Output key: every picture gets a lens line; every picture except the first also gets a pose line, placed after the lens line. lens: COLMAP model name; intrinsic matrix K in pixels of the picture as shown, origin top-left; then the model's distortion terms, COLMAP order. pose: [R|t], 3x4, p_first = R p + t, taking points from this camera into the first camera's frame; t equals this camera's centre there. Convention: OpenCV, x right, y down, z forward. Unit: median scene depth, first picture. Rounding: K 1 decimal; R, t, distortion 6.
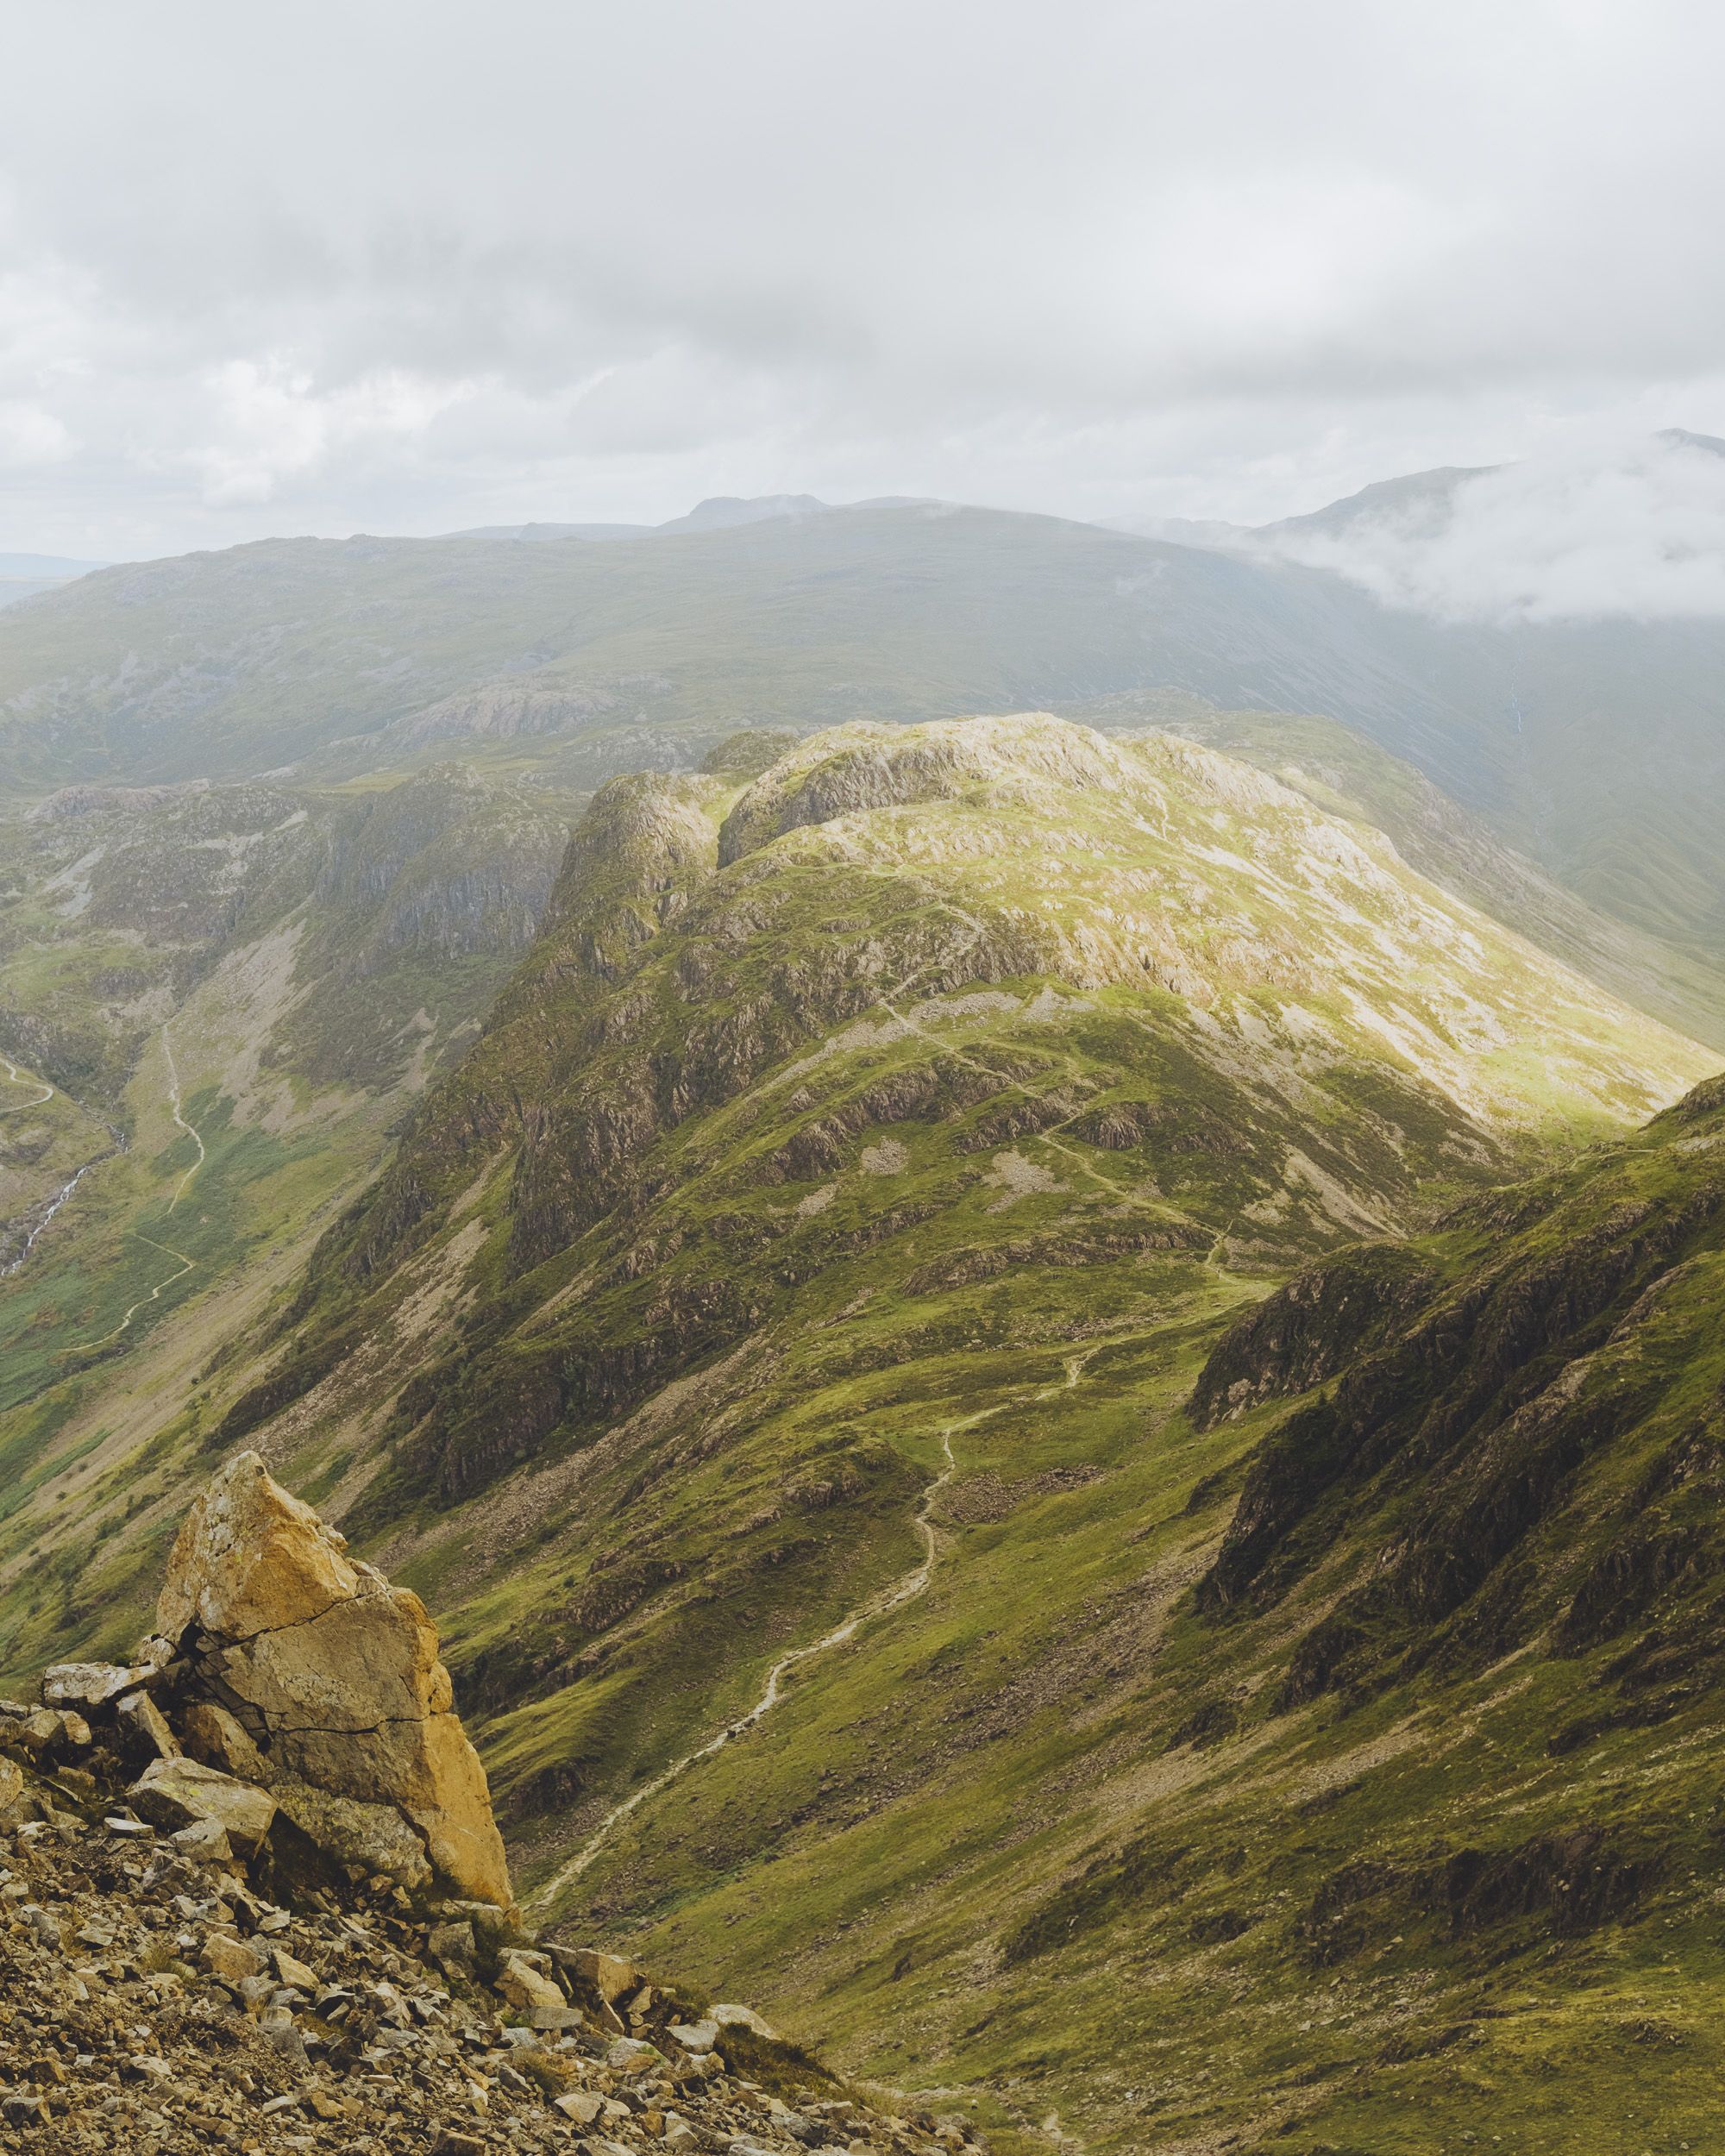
lens RADIAL K [[3113.4, 0, 864.0], [0, 3113.4, 988.7], [0, 0, 1]] dist [-0.021903, -0.011513]
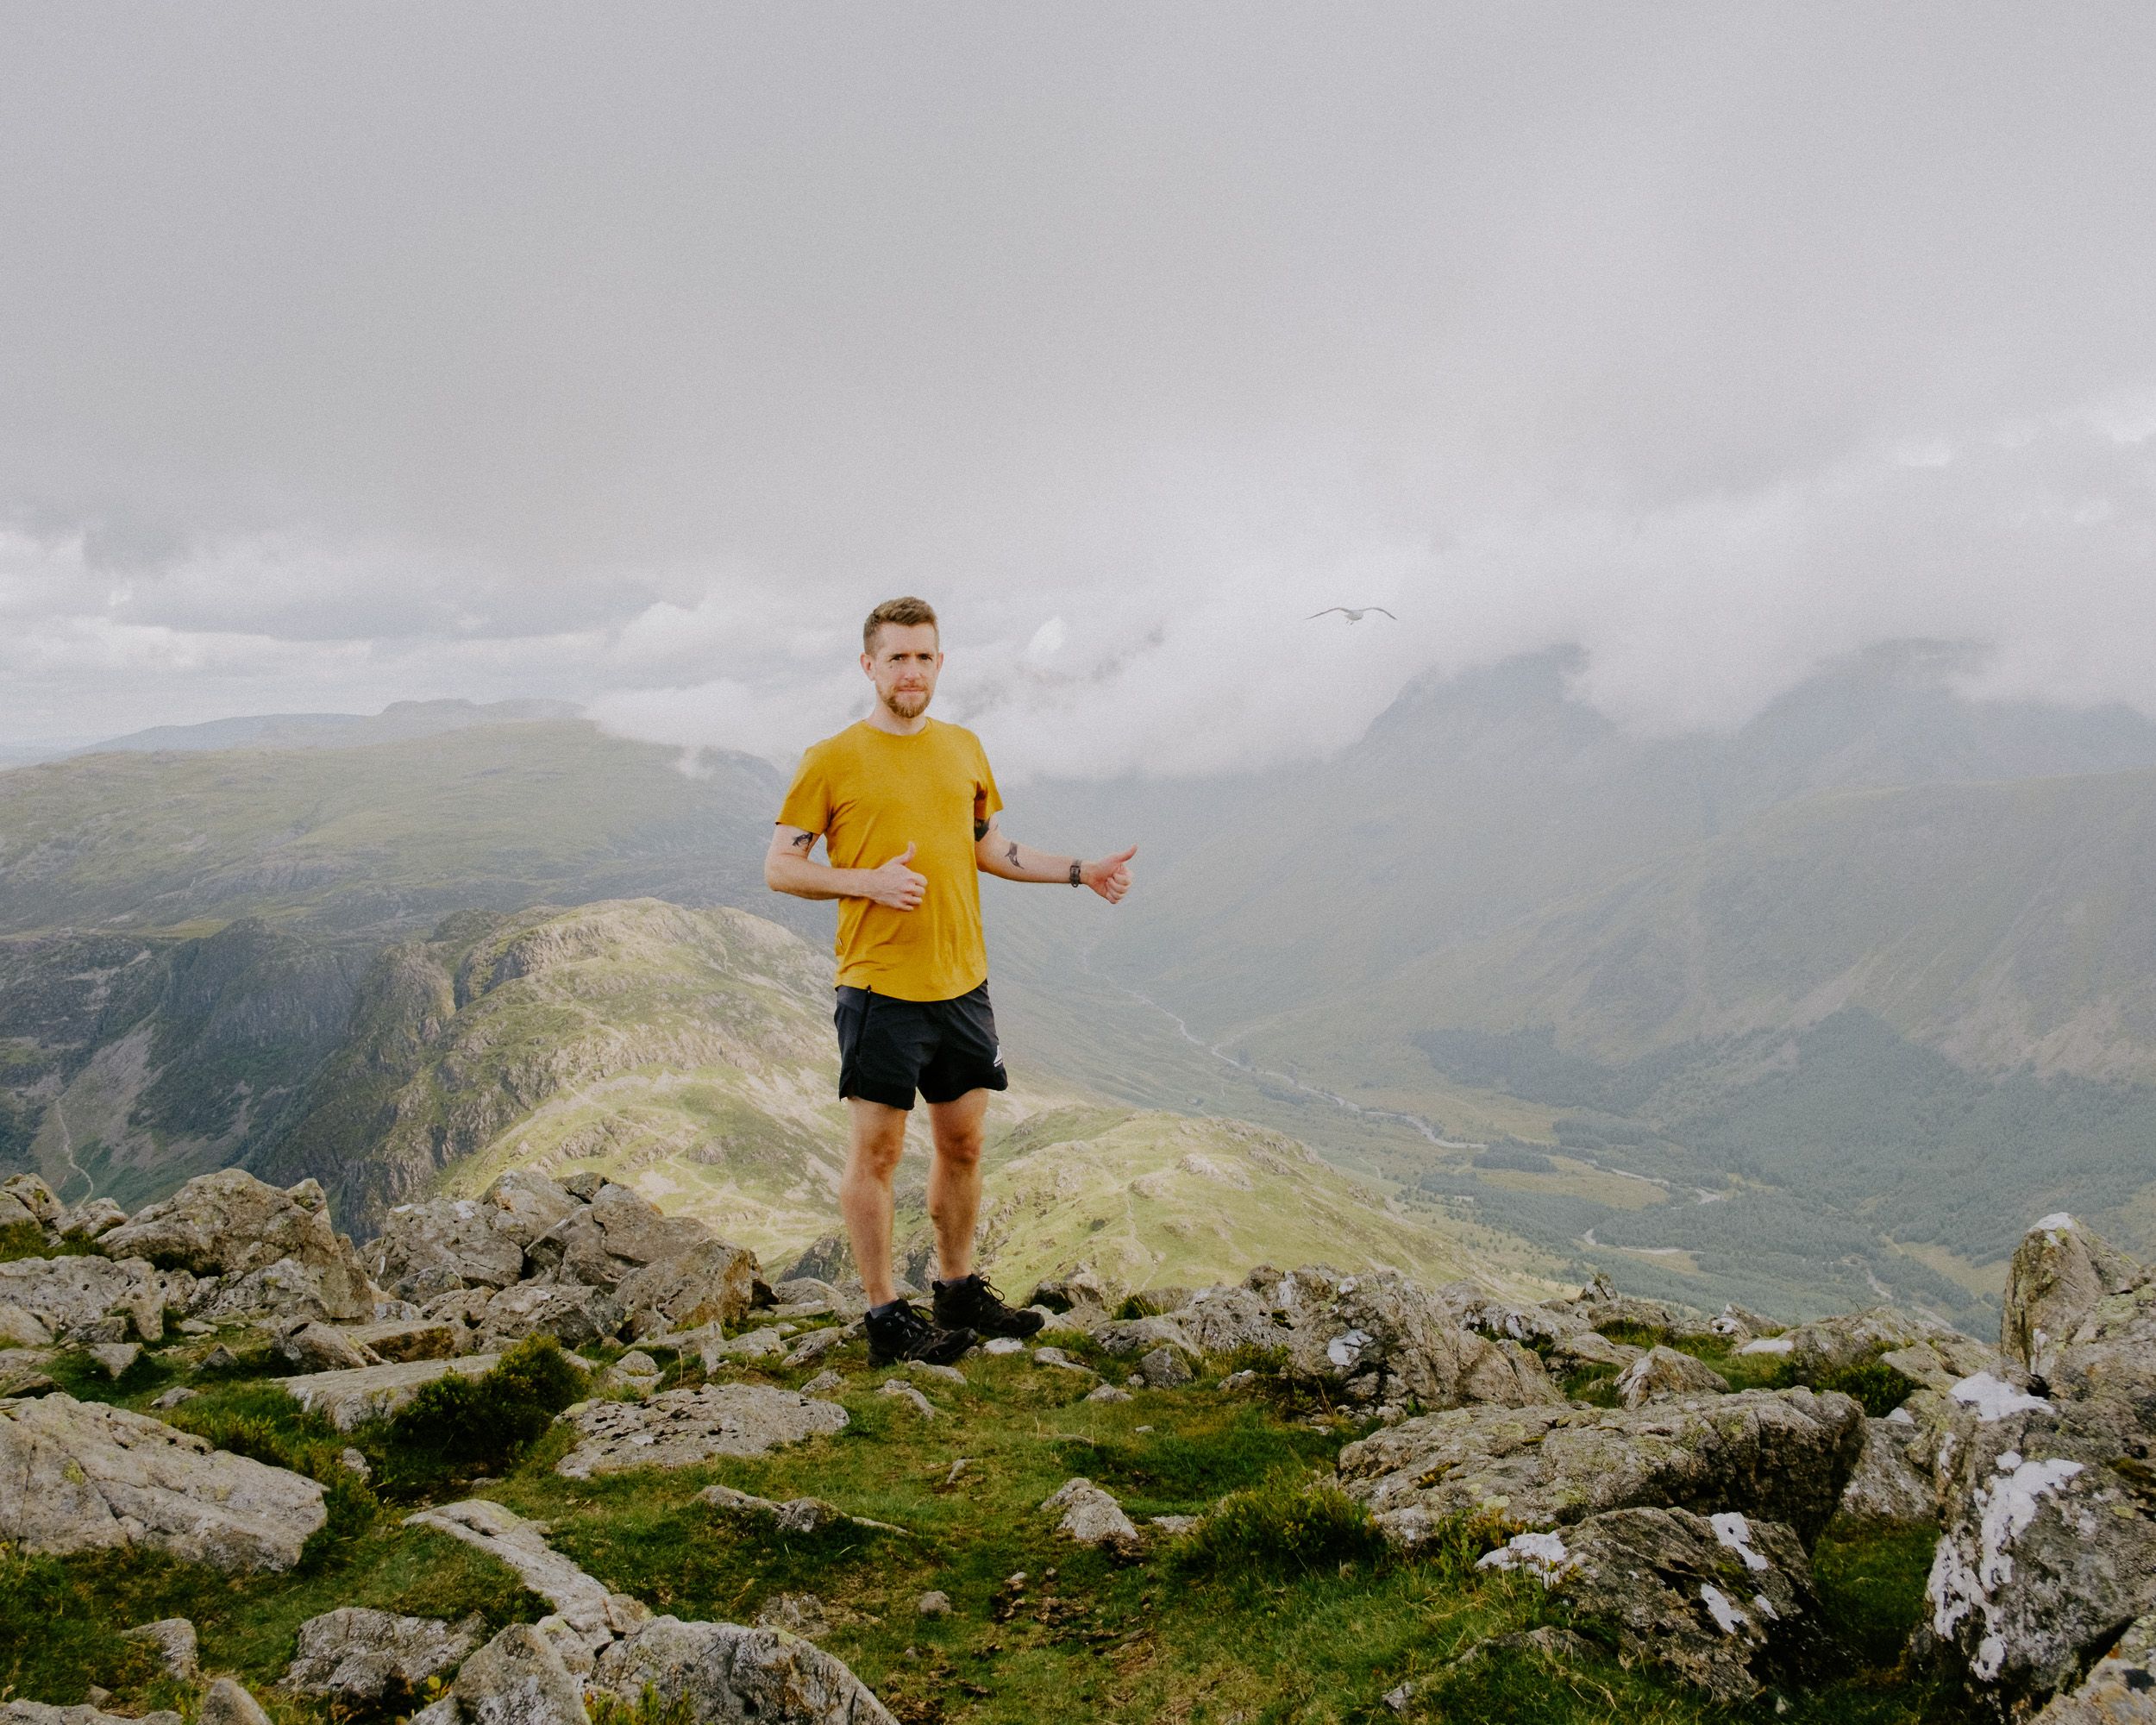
lens RADIAL K [[2069.5, 0, 1078.0], [0, 2069.5, 862.5], [0, 0, 1]] dist [-0.018914, 0.002415]
pose [[0.961634, -0.039813, 0.271431, -0.024731], [0.055789, 0.997119, -0.051397, -0.039087], [-0.268603, 0.064568, 0.961085, -0.158145]]
